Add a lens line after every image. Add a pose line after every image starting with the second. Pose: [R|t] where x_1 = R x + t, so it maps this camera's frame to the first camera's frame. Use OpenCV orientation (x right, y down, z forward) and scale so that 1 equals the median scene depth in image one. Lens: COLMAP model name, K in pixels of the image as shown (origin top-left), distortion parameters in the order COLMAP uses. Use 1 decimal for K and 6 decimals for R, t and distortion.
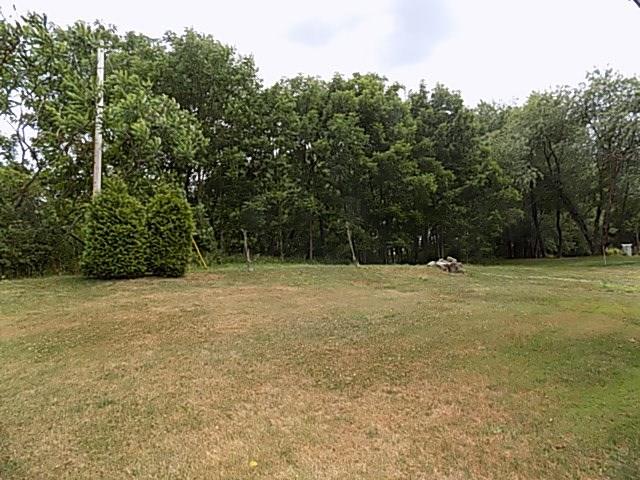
lens RADIAL K [[429.1, 0, 319.2], [0, 429.1, 240.6], [0, 0, 1]] dist [-0.039335, 0.030521]
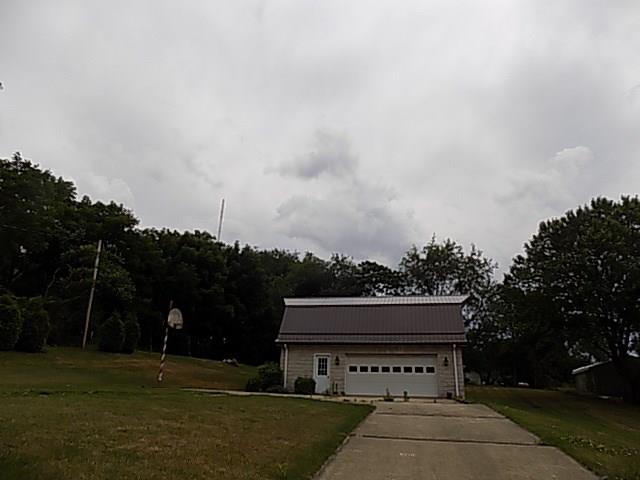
lens RADIAL K [[429.1, 0, 319.3], [0, 429.1, 239.1], [0, 0, 1]] dist [-0.039335, 0.030521]
pose [[0.882790, 0.222410, 0.413781, -0.184398], [-0.120882, 0.958710, -0.257415, -0.018612], [-0.453948, 0.177225, 0.873225, -0.646675]]
